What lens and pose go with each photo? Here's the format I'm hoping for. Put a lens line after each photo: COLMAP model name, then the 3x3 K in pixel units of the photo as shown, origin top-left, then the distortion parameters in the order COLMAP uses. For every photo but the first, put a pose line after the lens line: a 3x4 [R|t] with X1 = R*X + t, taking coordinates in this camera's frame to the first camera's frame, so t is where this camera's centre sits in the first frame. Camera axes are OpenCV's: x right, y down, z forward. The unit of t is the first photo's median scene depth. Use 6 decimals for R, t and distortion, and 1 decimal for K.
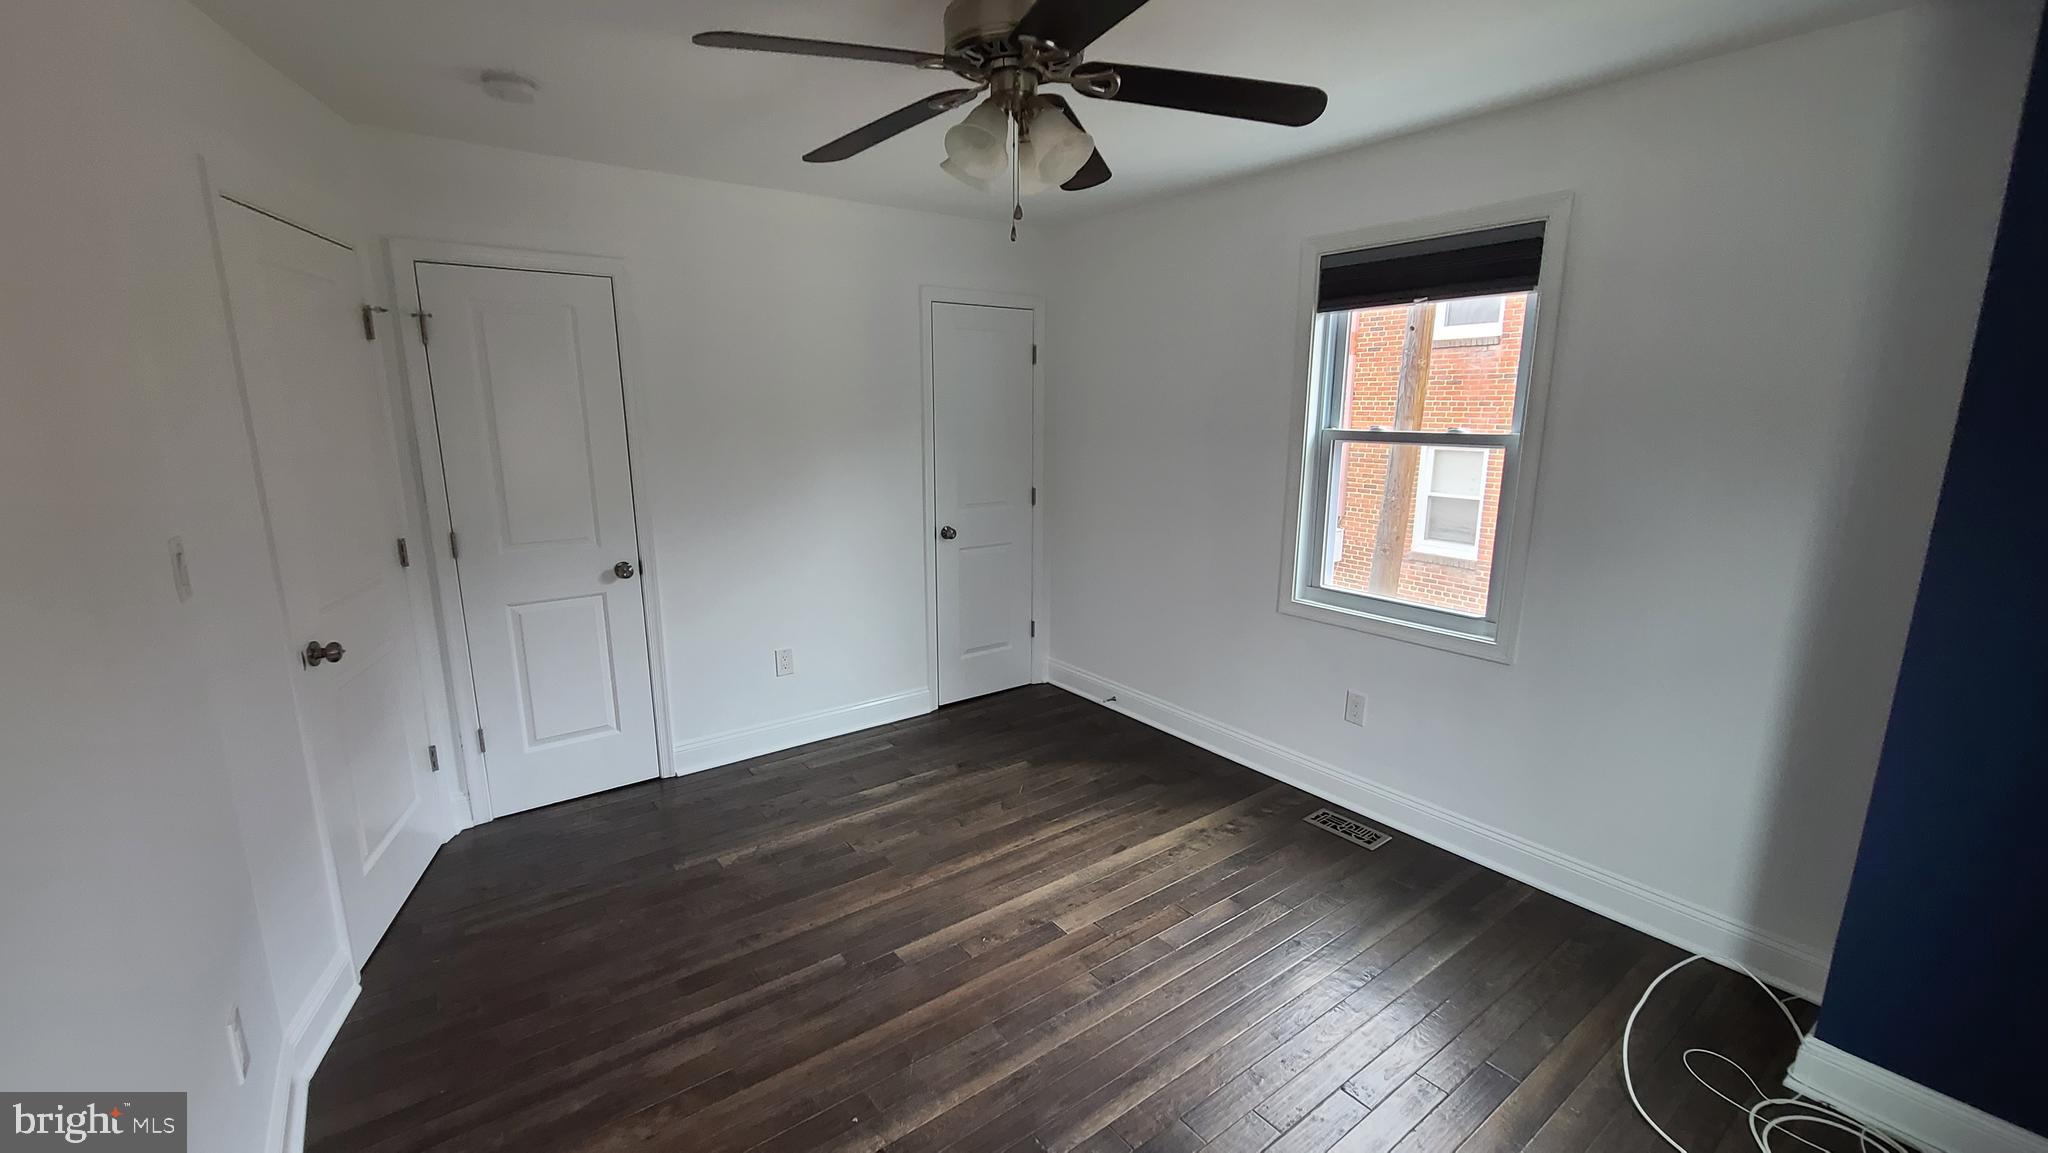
lens RADIAL K [[837.3, 0, 1017.8], [0, 837.3, 579.5], [0, 0, 1]] dist [0.001628, -0.000459]
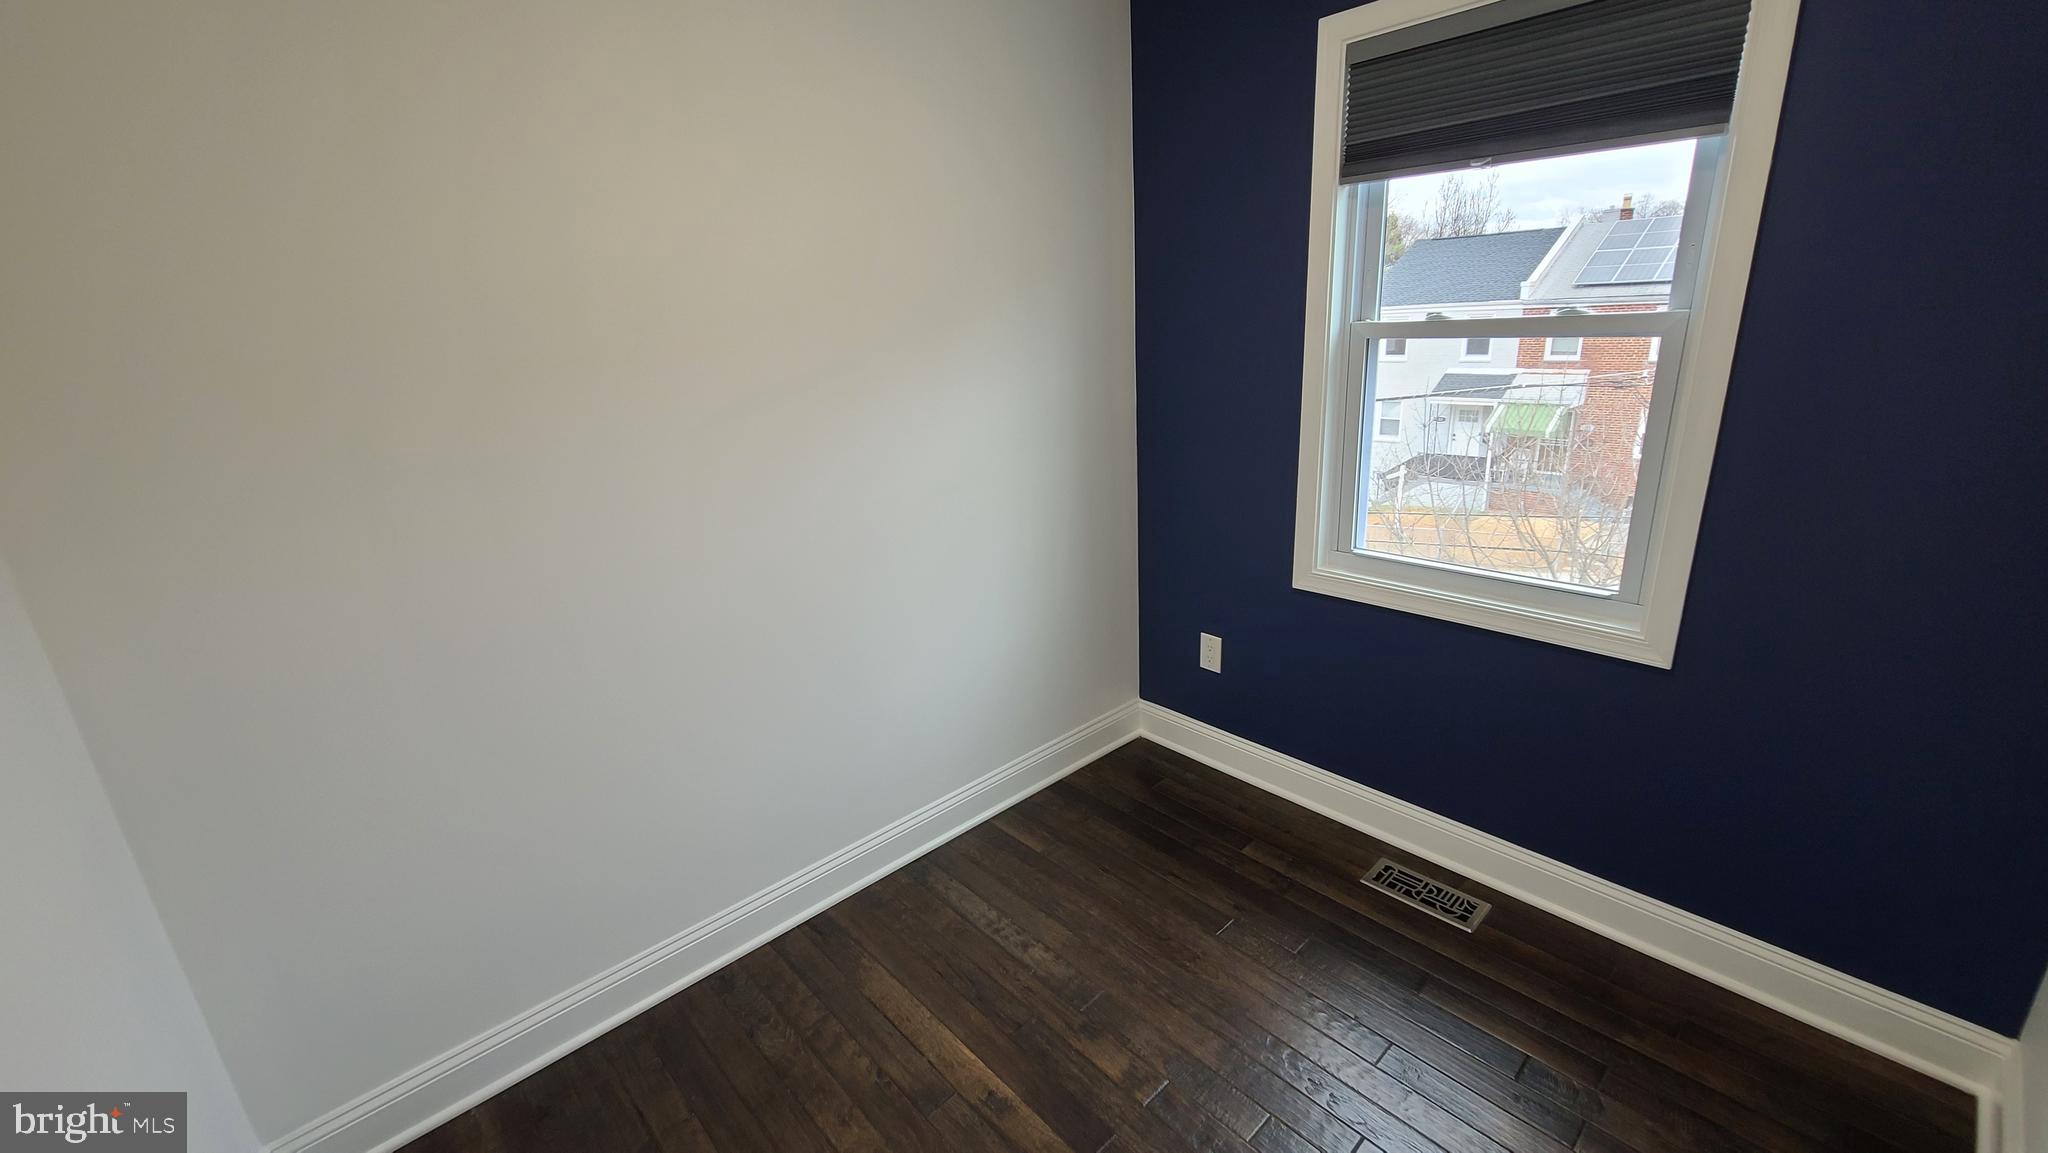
lens RADIAL K [[837.3, 0, 1017.8], [0, 837.3, 579.5], [0, 0, 1]] dist [0.001628, -0.000459]
pose [[0.991041, -0.109893, 0.075903, 0.024792], [0.100976, 0.988482, 0.112728, -0.082240], [-0.087417, -0.104054, 0.990722, 0.347561]]
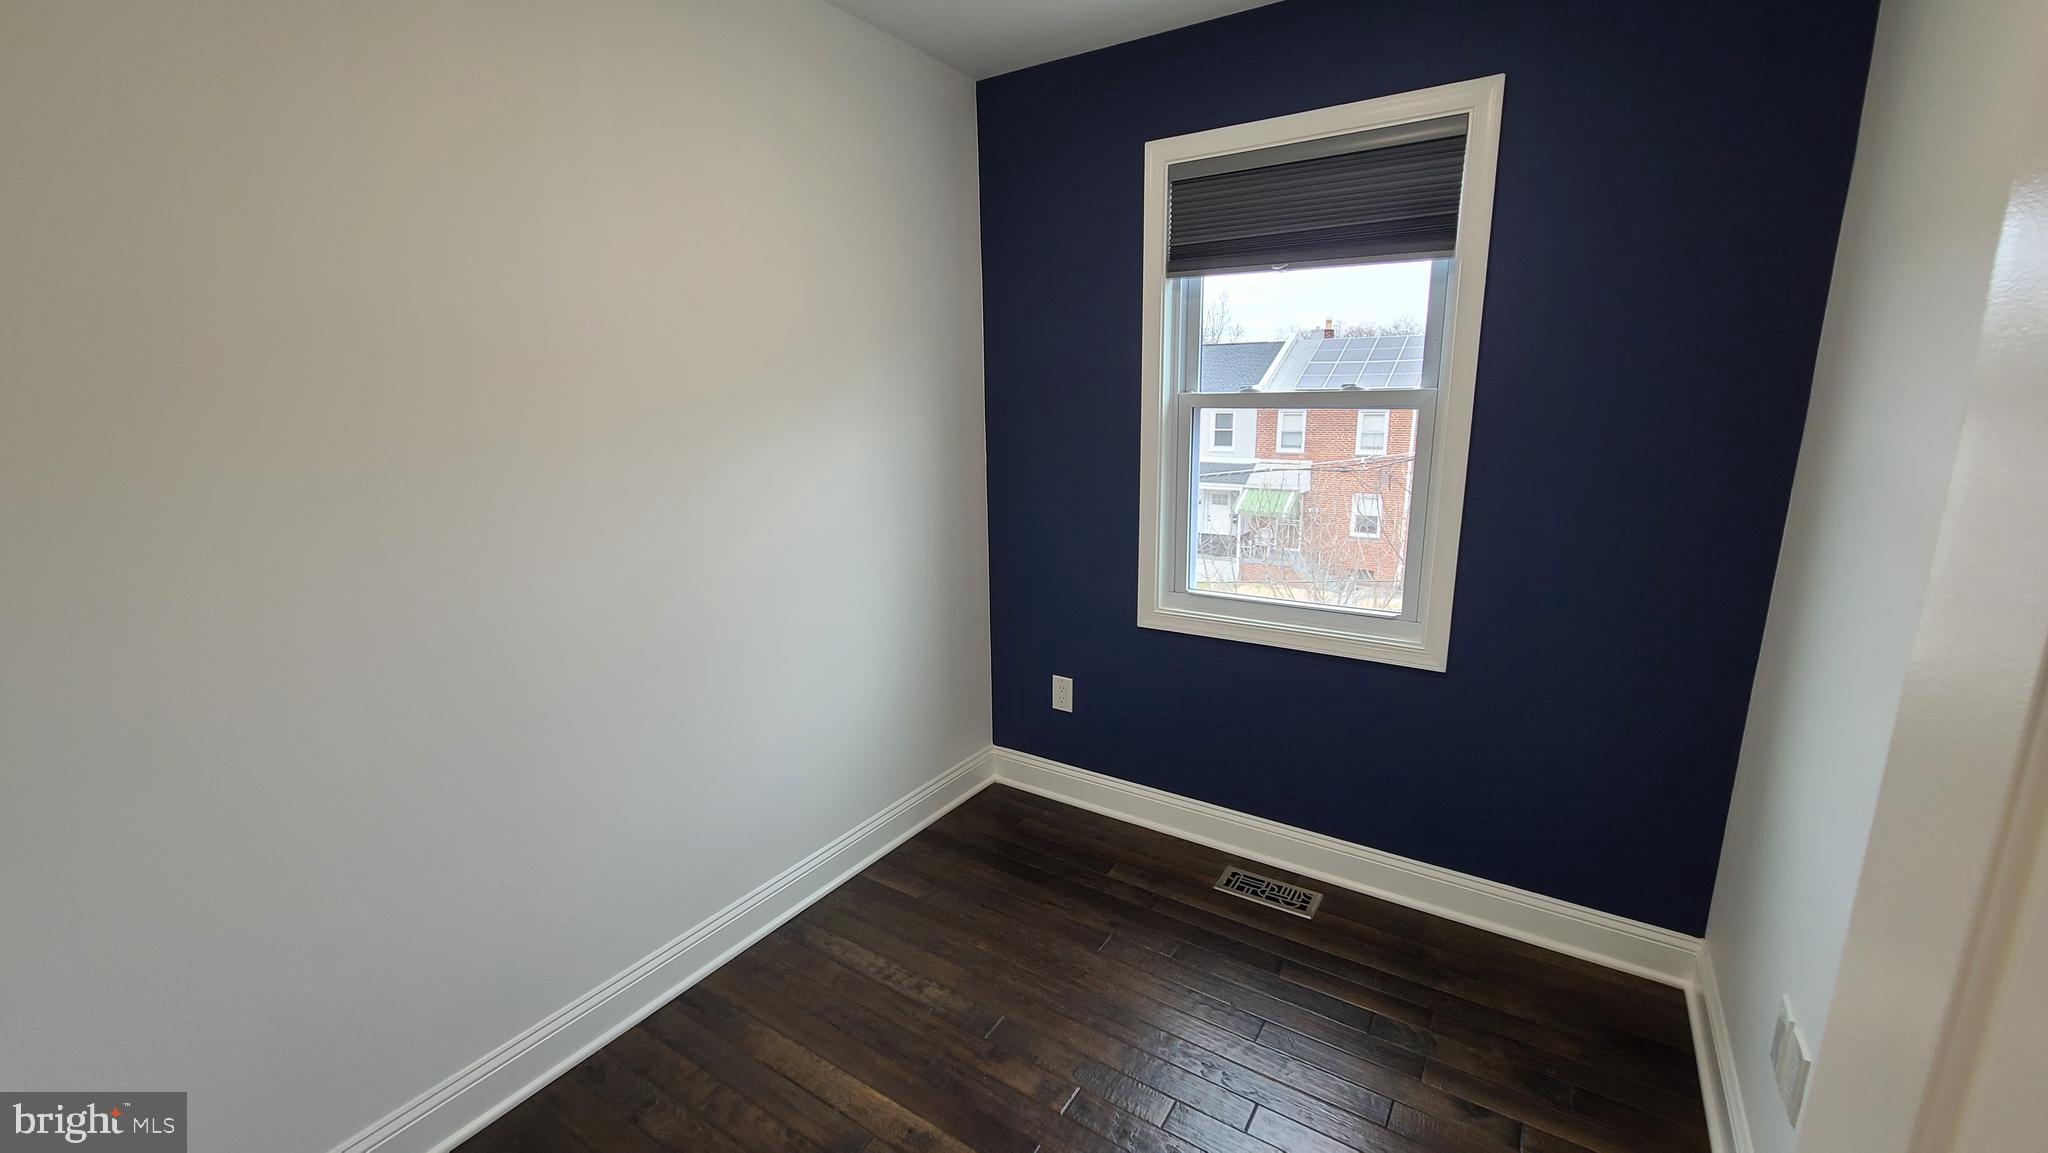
lens RADIAL K [[837.3, 0, 1017.8], [0, 837.3, 579.5], [0, 0, 1]] dist [0.001628, -0.000459]
pose [[0.935095, -0.118087, 0.334146, -0.062450], [0.110090, 0.992998, 0.042841, -0.059738], [-0.336865, -0.003275, 0.941547, 0.324305]]
